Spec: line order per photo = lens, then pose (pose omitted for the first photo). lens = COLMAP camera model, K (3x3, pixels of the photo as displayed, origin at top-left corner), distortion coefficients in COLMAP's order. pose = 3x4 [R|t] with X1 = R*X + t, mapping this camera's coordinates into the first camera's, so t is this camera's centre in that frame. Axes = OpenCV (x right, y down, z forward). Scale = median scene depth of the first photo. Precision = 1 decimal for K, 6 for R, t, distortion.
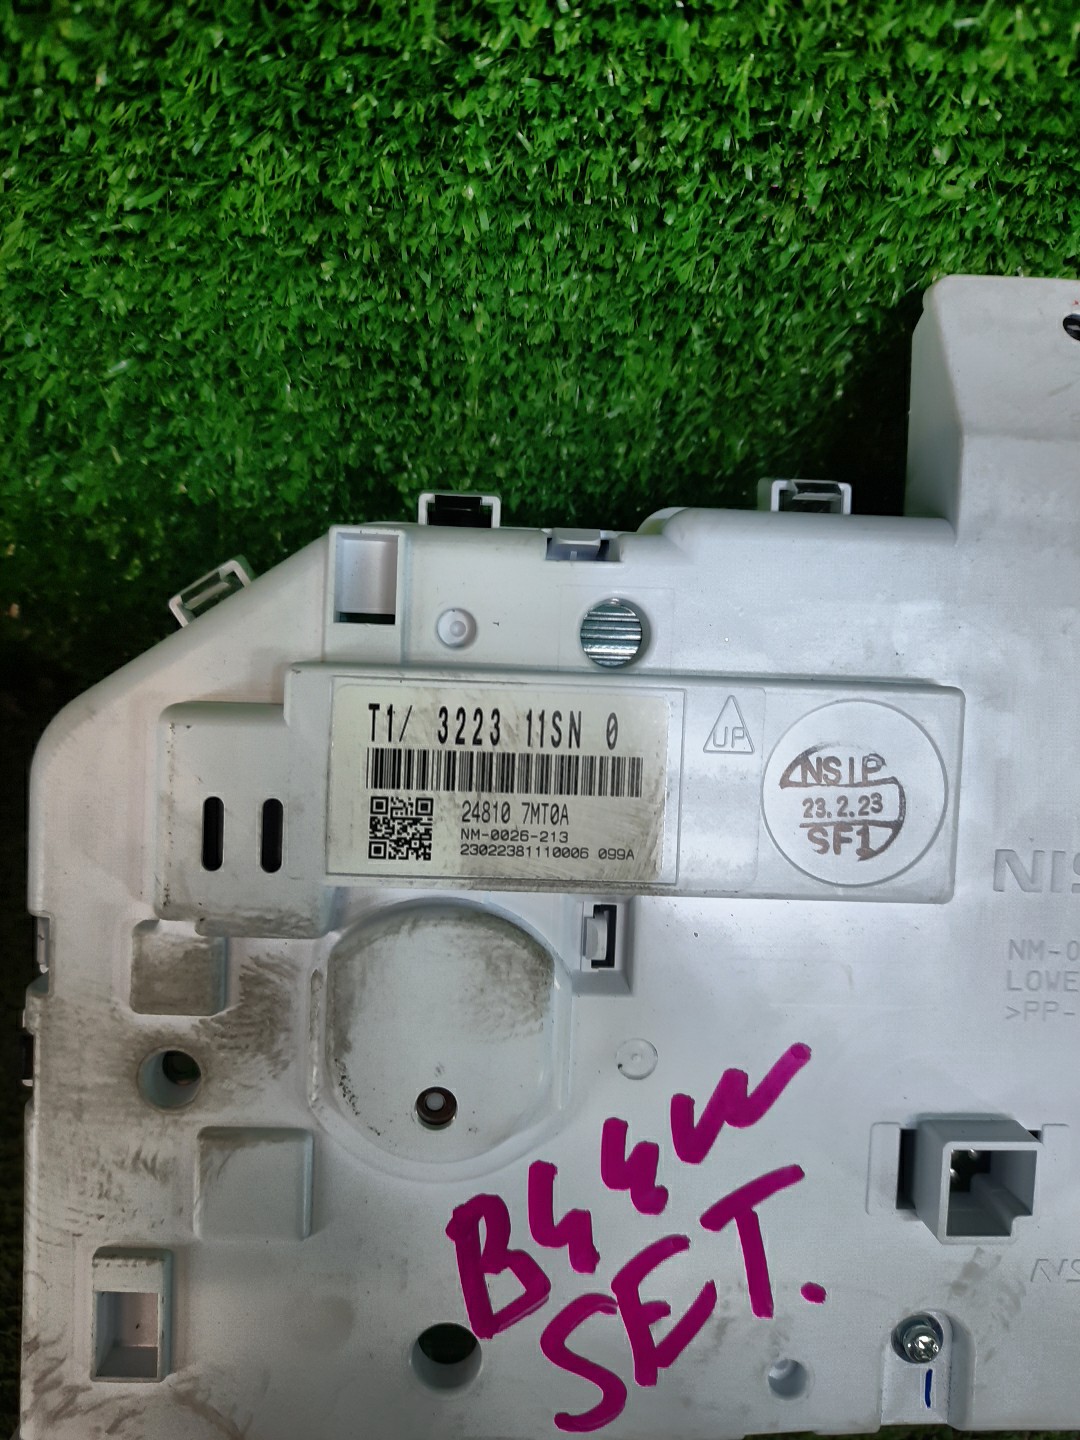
lens RADIAL K [[1020.7, 0, 504.6], [0, 1020.7, 669.9], [0, 0, 1]] dist [-0.005506, -0.003291]
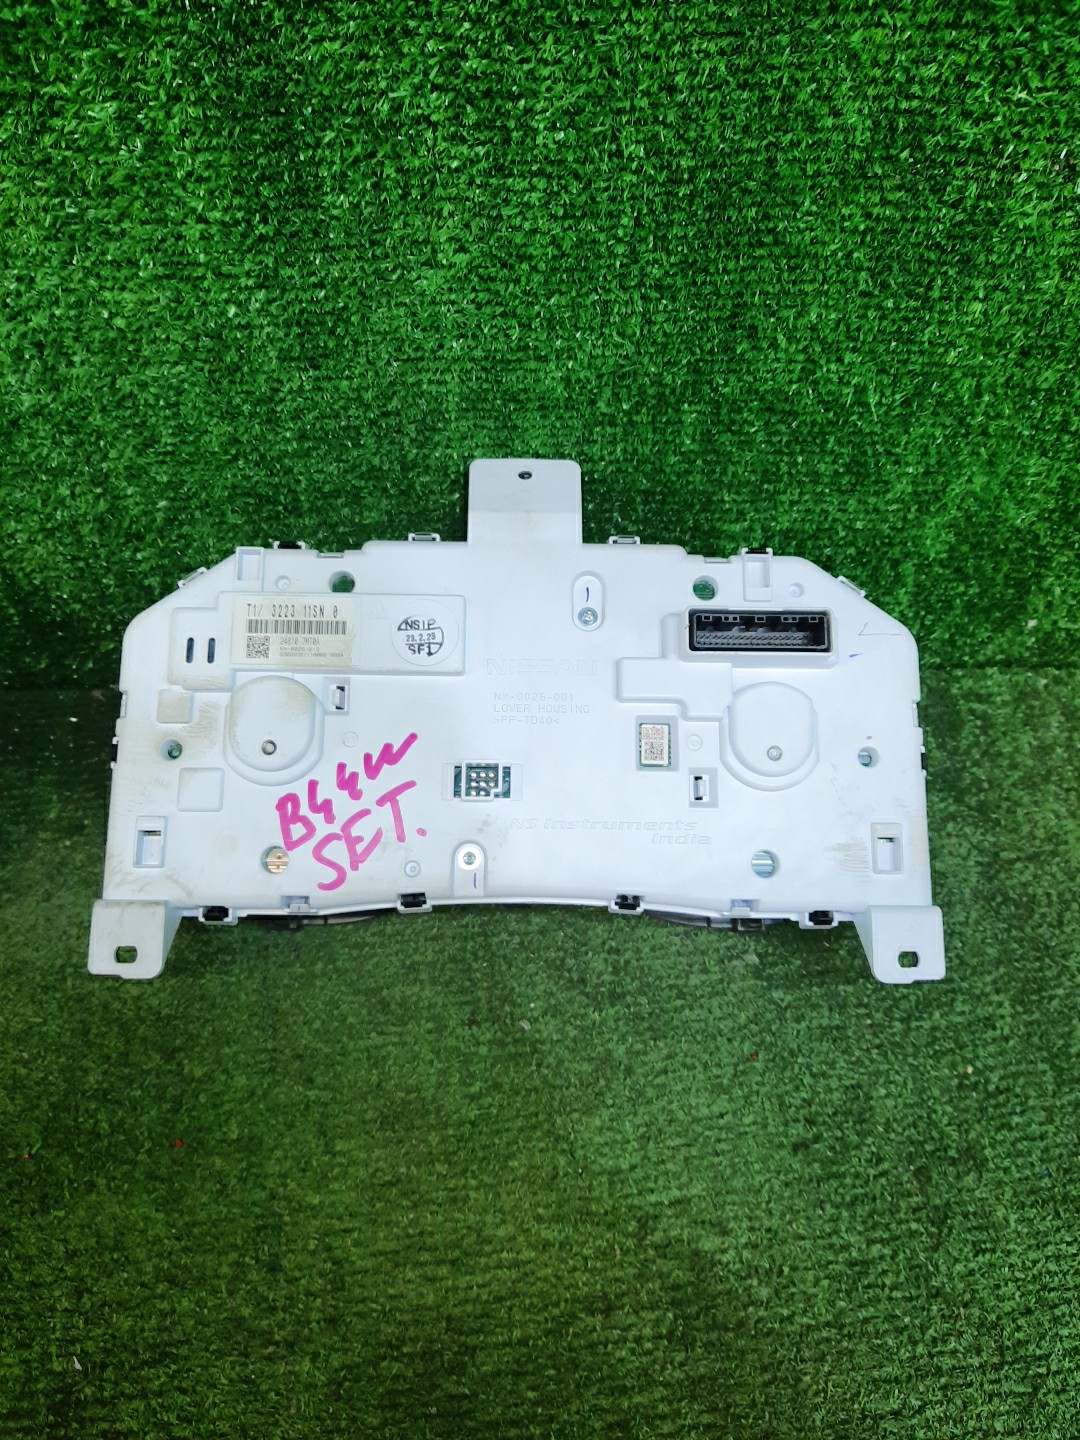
lens RADIAL K [[1115.5, 0, 540.0], [0, 1115.5, 720.0], [0, 0, 1]] dist [0.052803, -0.000089]
pose [[0.999261, -0.033233, -0.019314, 0.710954], [0.027998, 0.973581, -0.226619, 1.052073], [0.026335, 0.225911, 0.973792, -1.882634]]
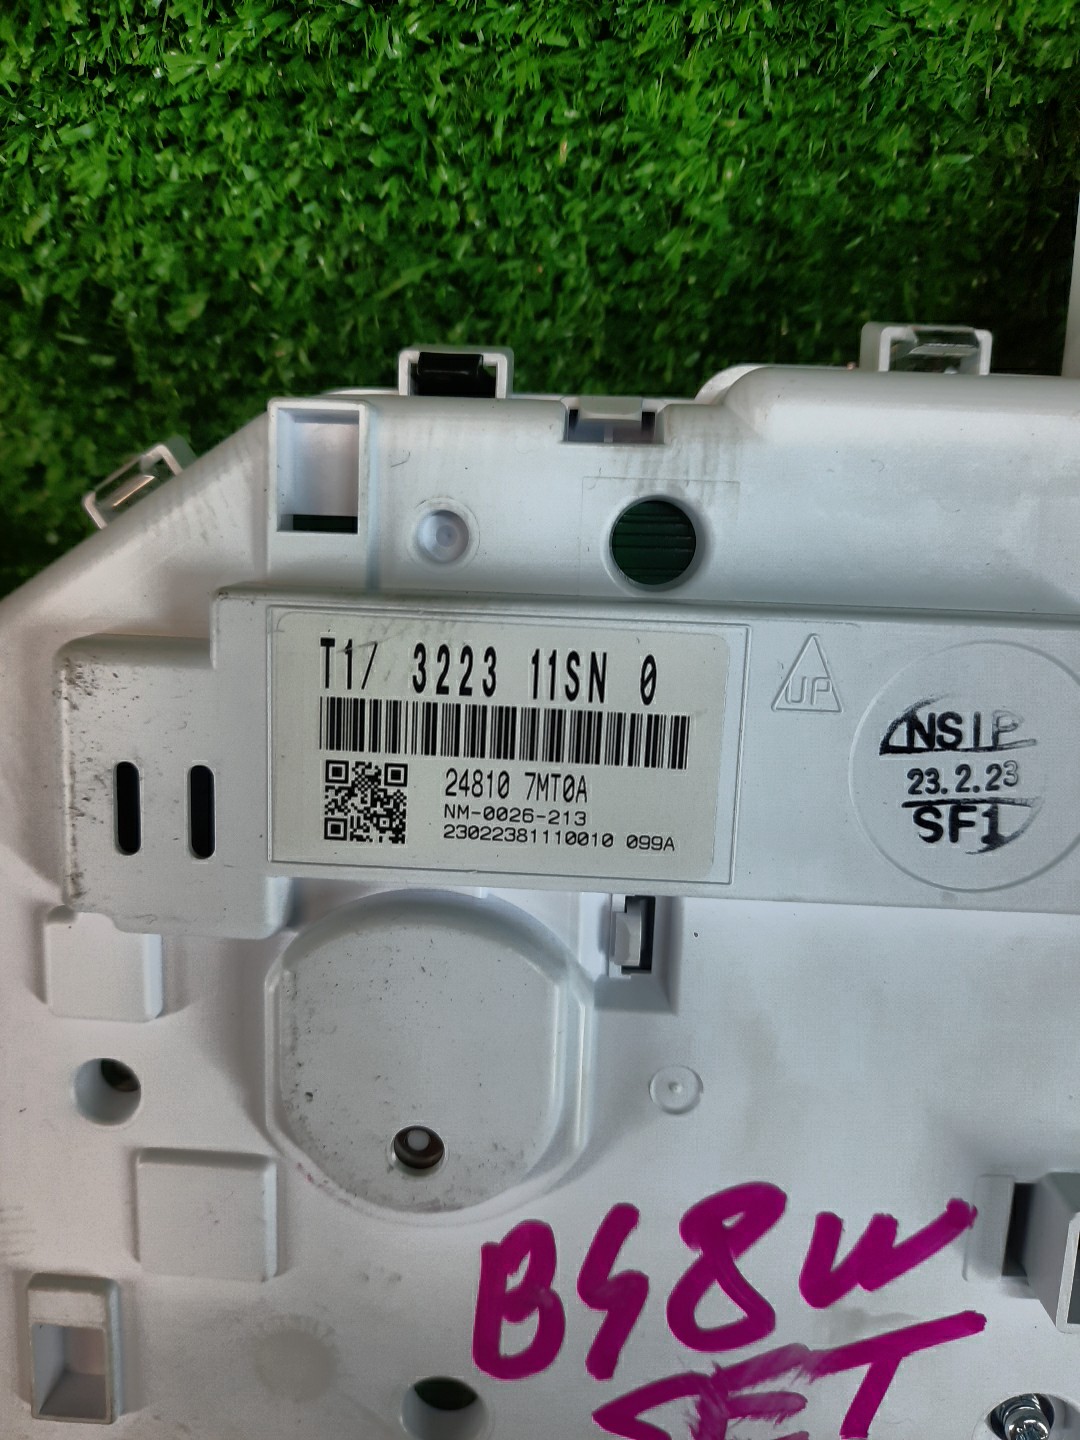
lens RADIAL K [[1017.1, 0, 508.1], [0, 1017.1, 658.7], [0, 0, 1]] dist [-0.015672, 0.000966]
pose [[0.996588, 0.012052, -0.081647, 0.064154], [-0.002298, 0.992949, 0.118519, -0.040857], [0.082500, -0.117927, 0.989589, 0.269390]]
